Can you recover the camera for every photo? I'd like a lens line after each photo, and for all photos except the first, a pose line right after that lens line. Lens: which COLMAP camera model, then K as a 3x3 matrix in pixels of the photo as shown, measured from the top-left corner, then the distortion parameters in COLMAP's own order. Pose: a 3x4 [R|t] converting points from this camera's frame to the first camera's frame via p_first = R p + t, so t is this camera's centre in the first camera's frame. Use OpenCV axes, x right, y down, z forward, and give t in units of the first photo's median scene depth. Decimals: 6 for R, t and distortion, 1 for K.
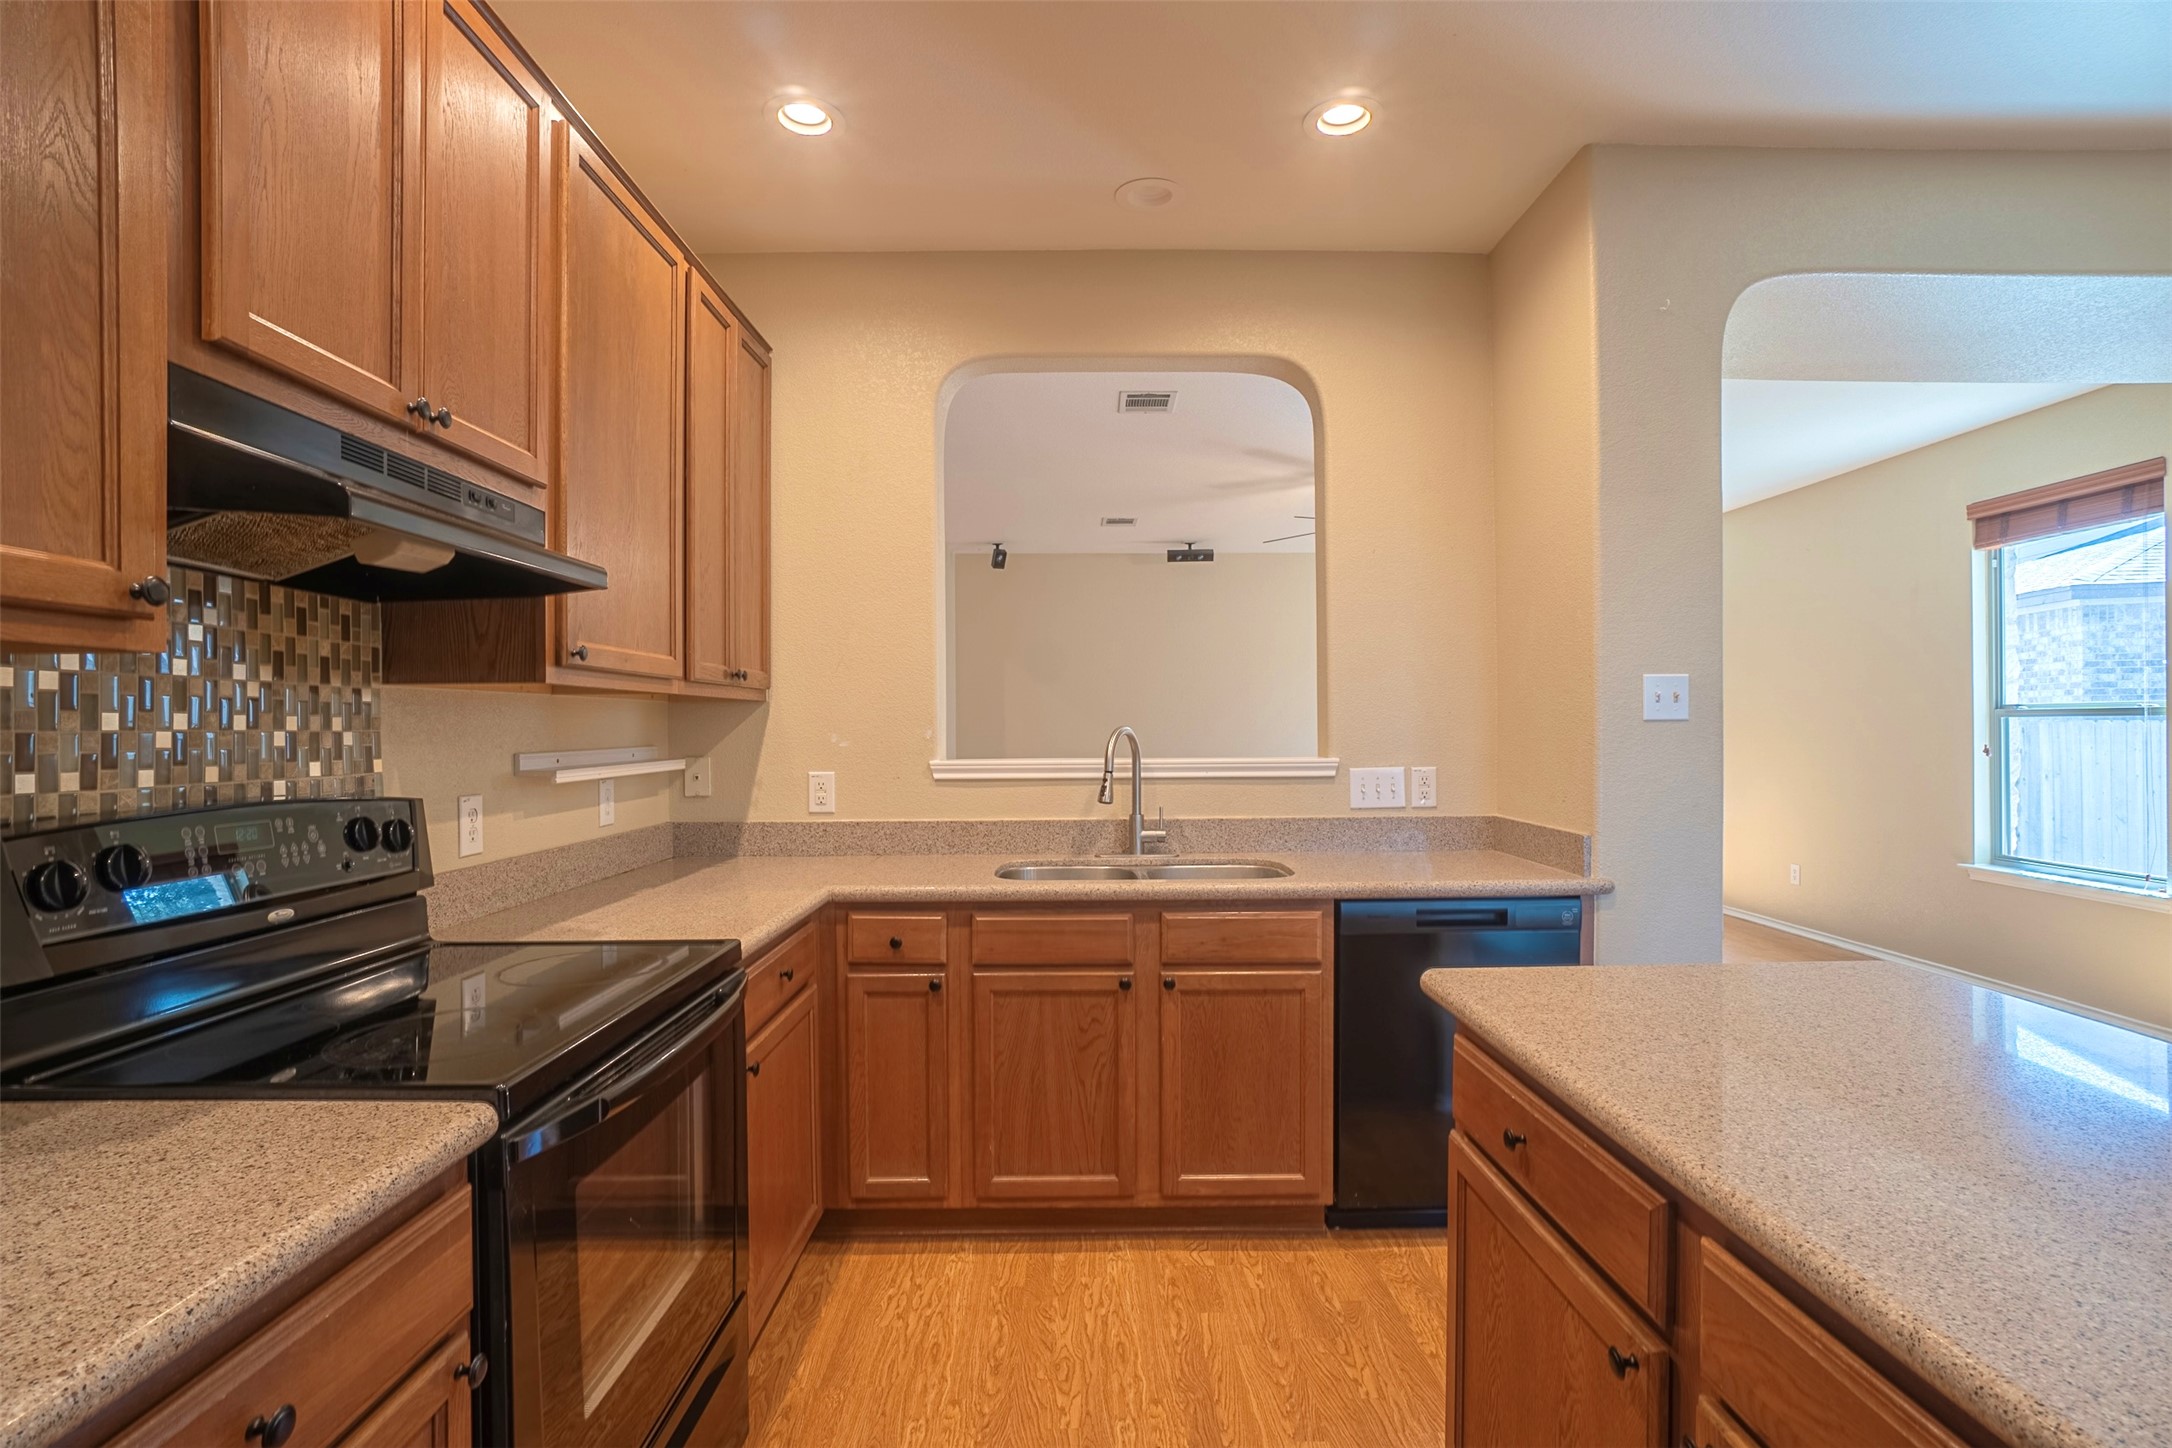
lens RADIAL K [[1022.5, 0, 1090.7], [0, 1022.5, 719.9], [0, 0, 1]] dist [-0.056131, 0.023528]
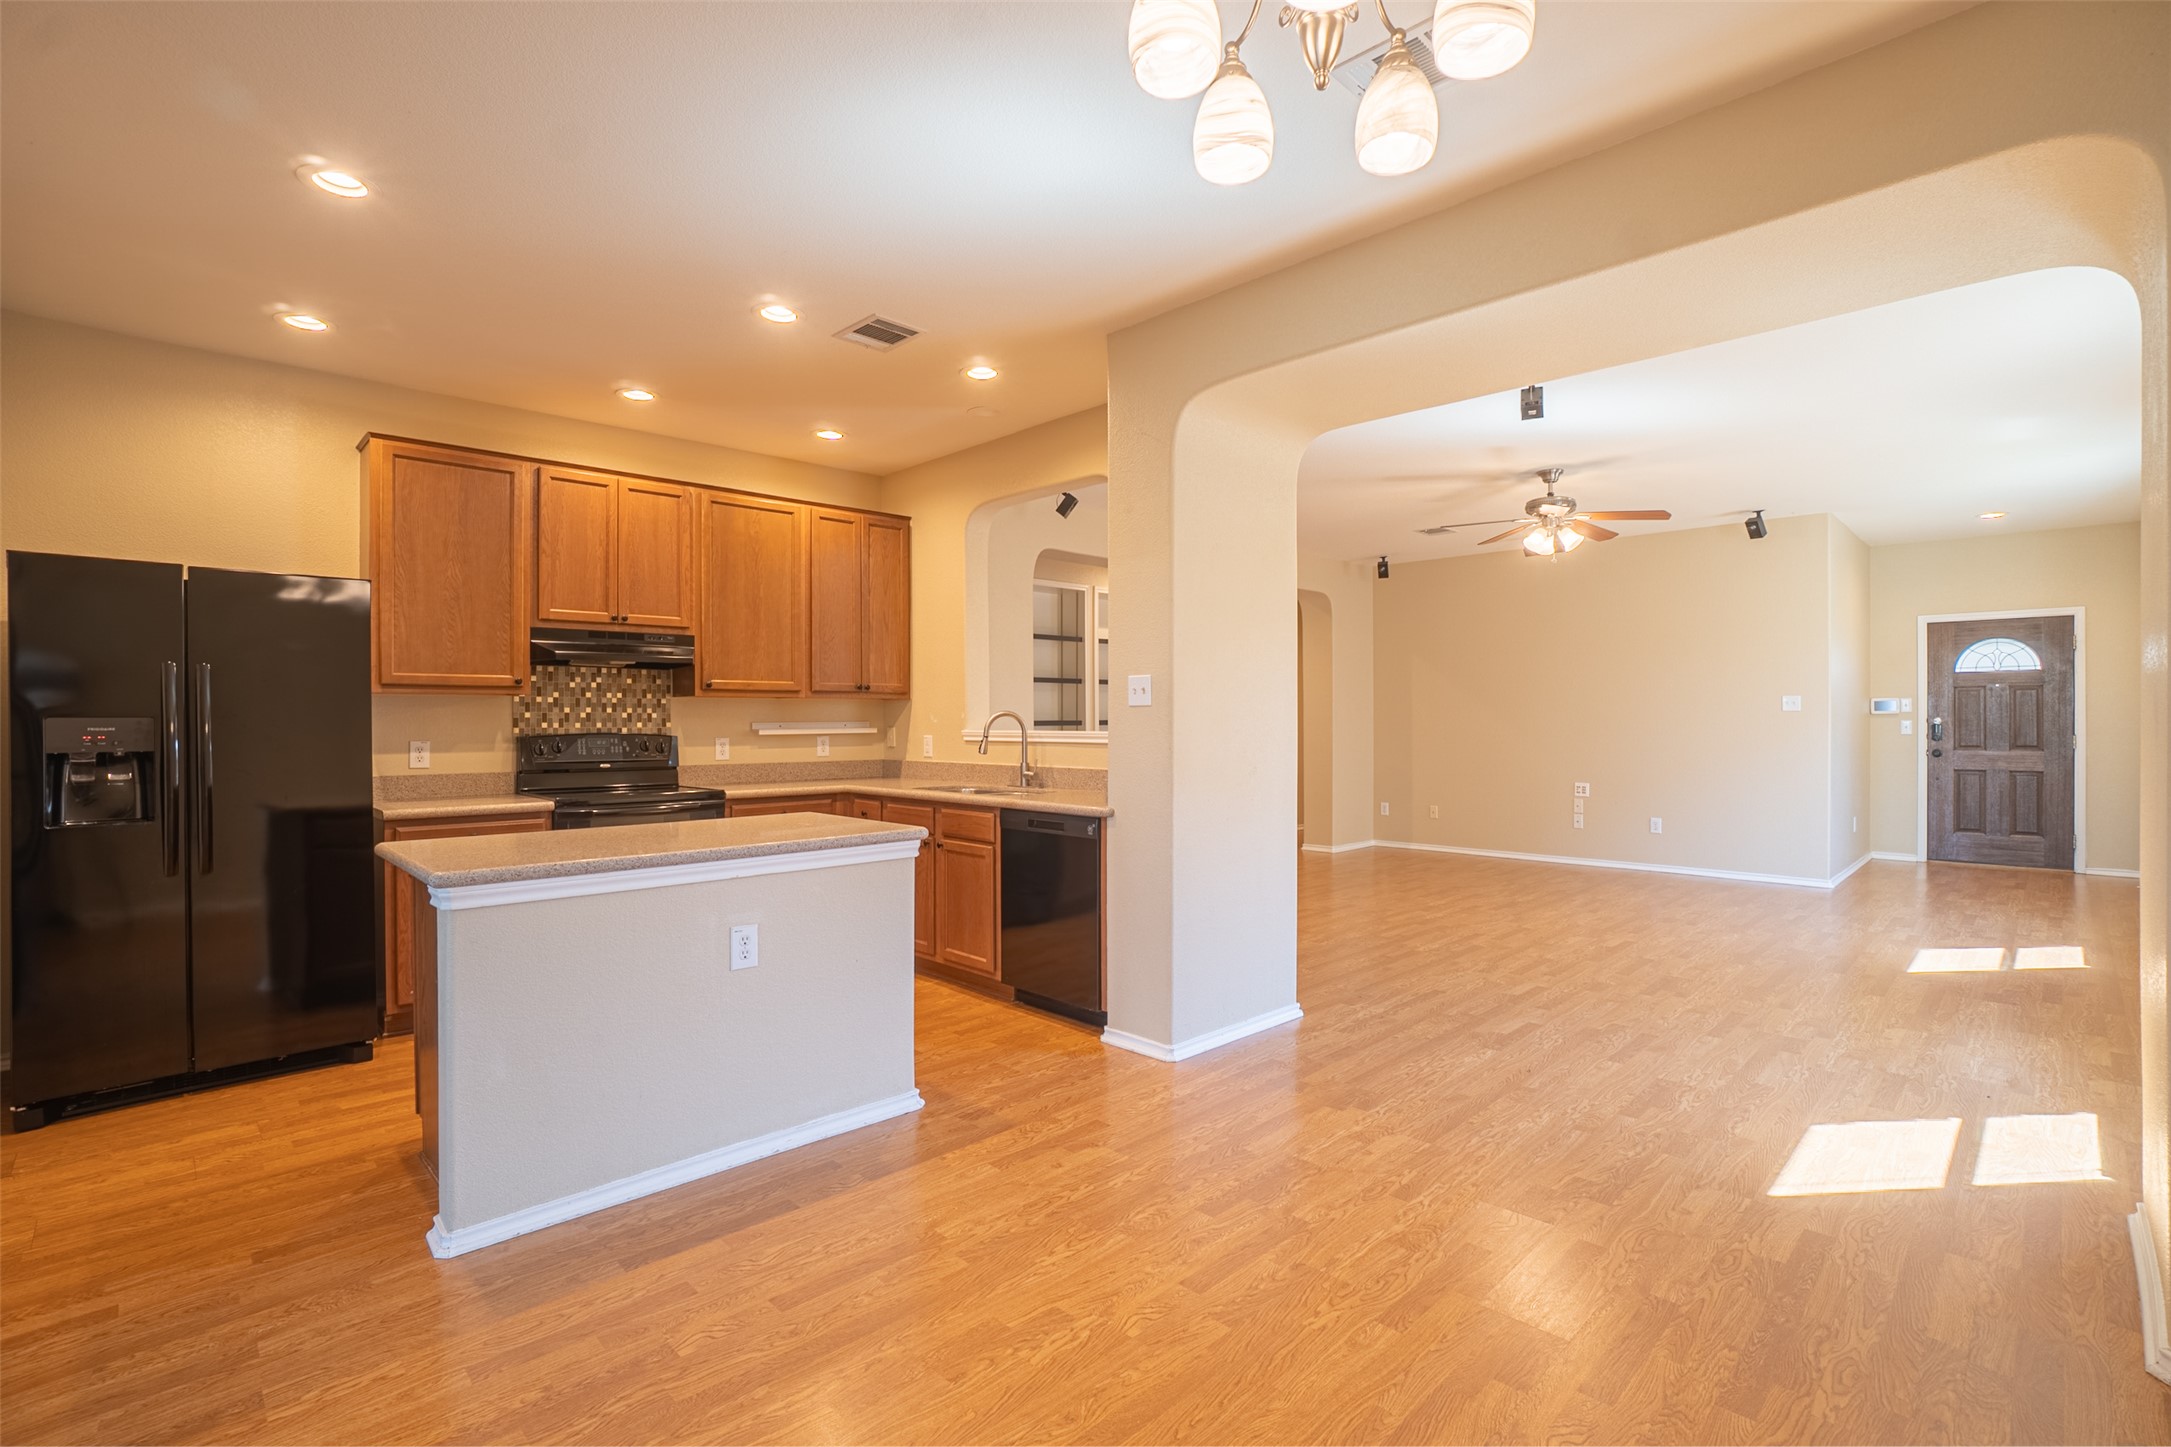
lens RADIAL K [[991.9, 0, 1091.0], [0, 991.9, 723.0], [0, 0, 1]] dist [-0.058954, 0.024063]
pose [[0.693459, 0.005861, -0.720472, 2.314355], [0.004129, 0.999918, 0.012108, 0.011163], [0.720484, -0.011371, 0.693378, -0.120420]]
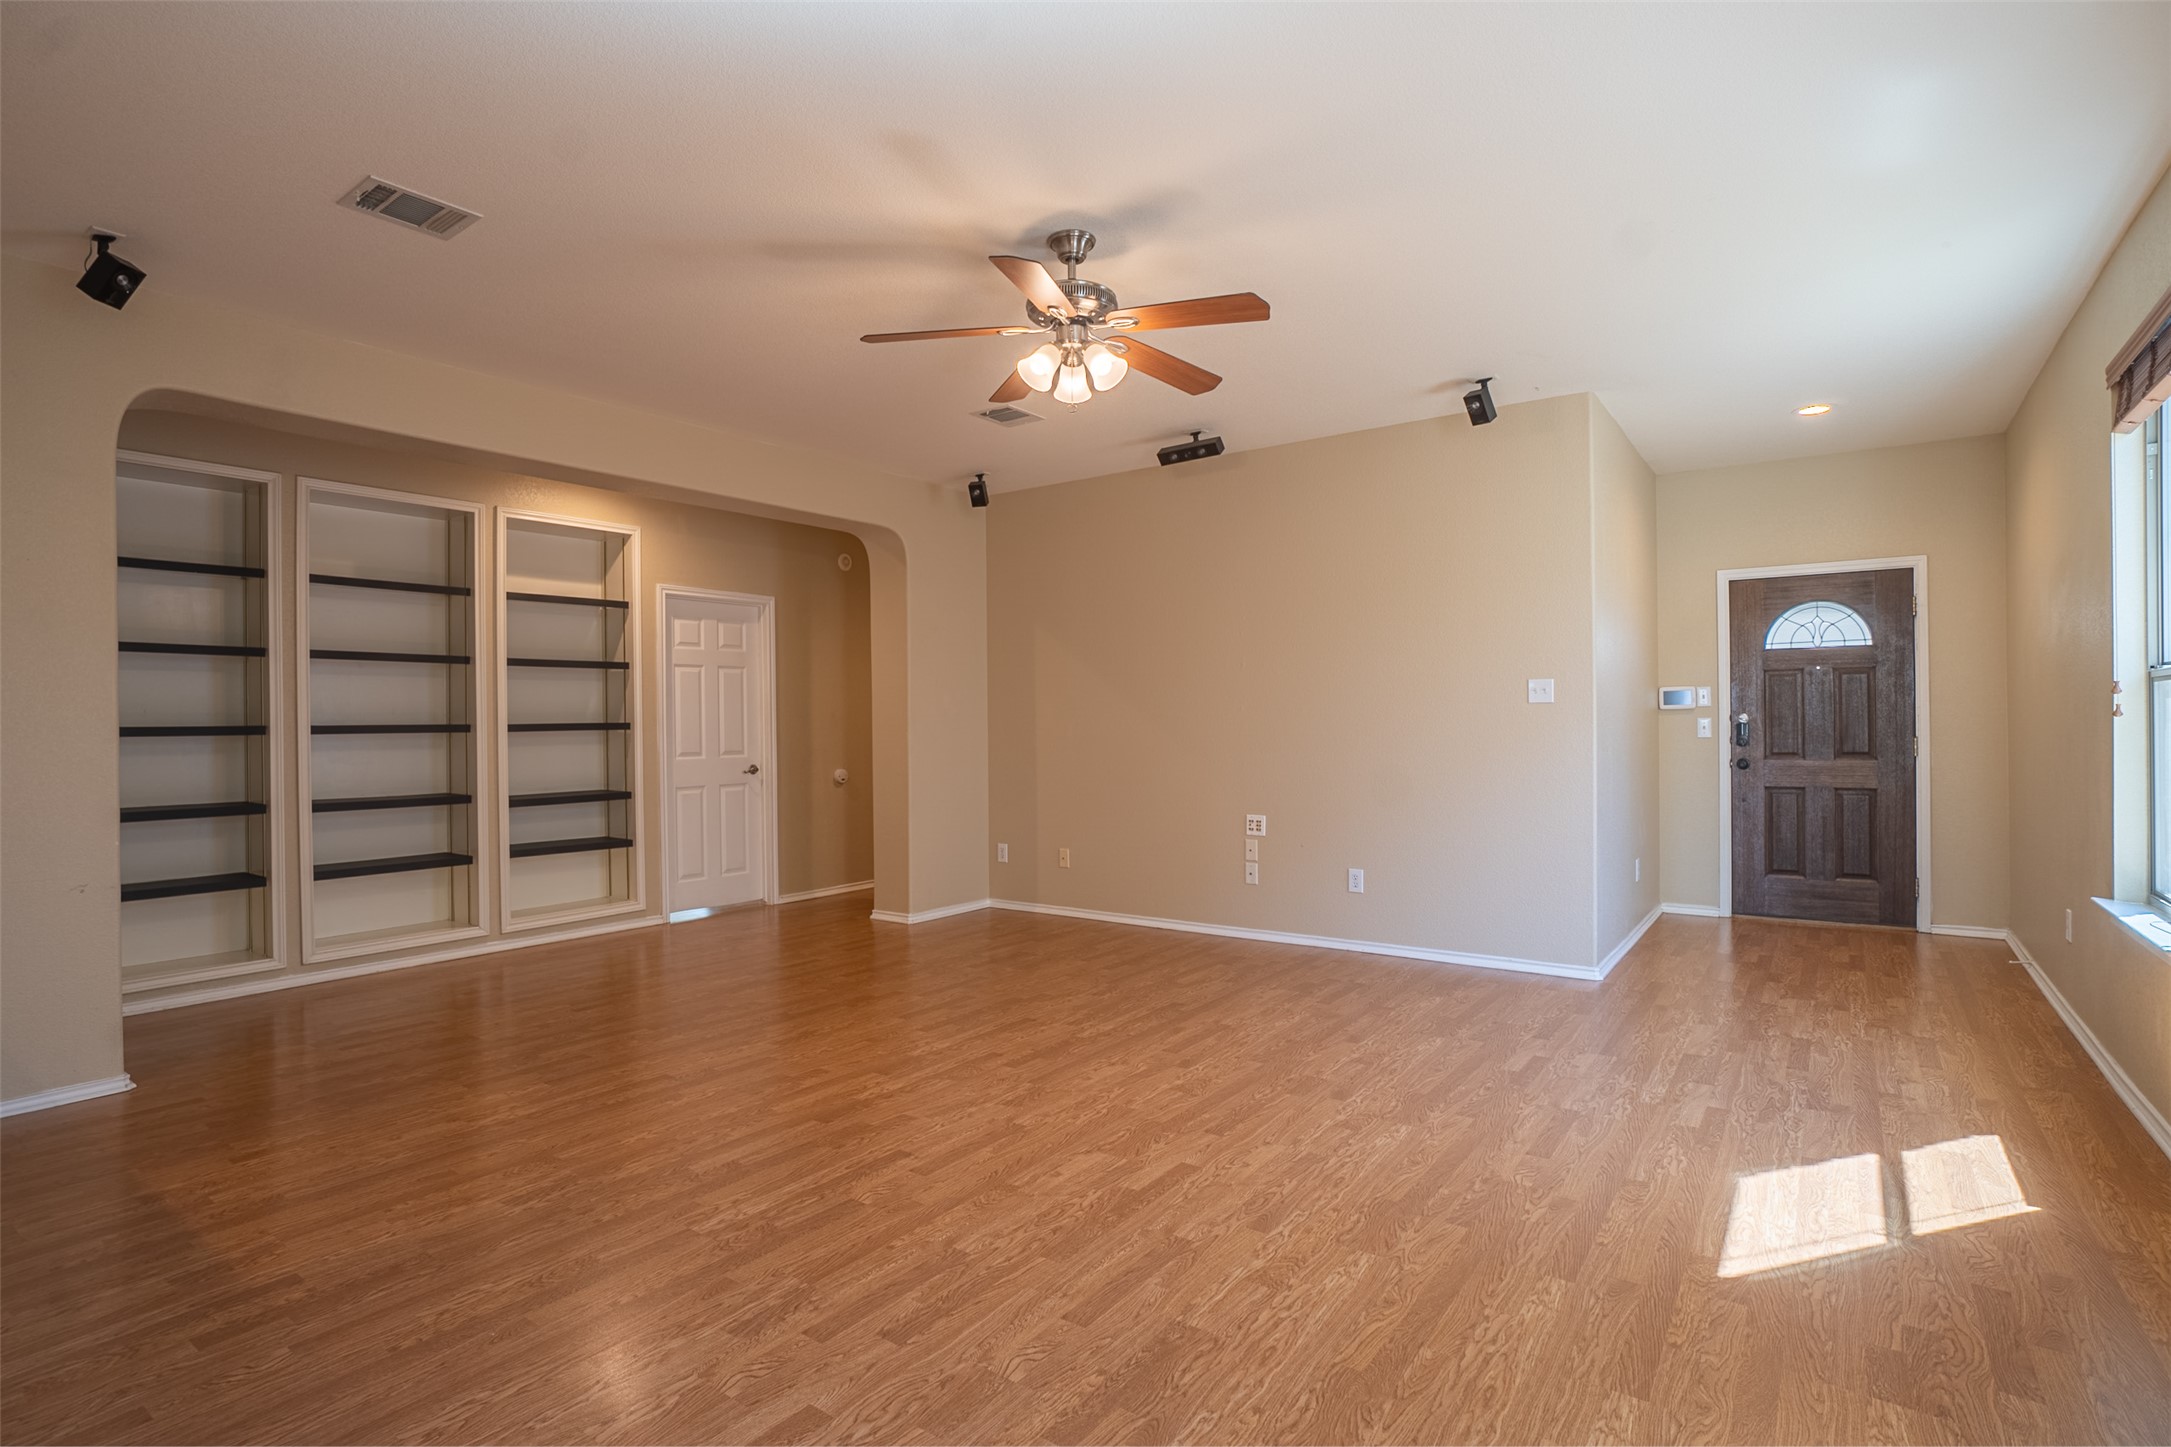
lens RADIAL K [[1060.8, 0, 1082.7], [0, 1060.8, 724.8], [0, 0, 1]] dist [-0.056092, 0.025208]
pose [[0.801084, -0.001650, -0.598549, 2.119339], [0.008262, 0.999931, 0.008302, 0.049289], [0.598494, -0.011596, 0.801043, 1.908770]]
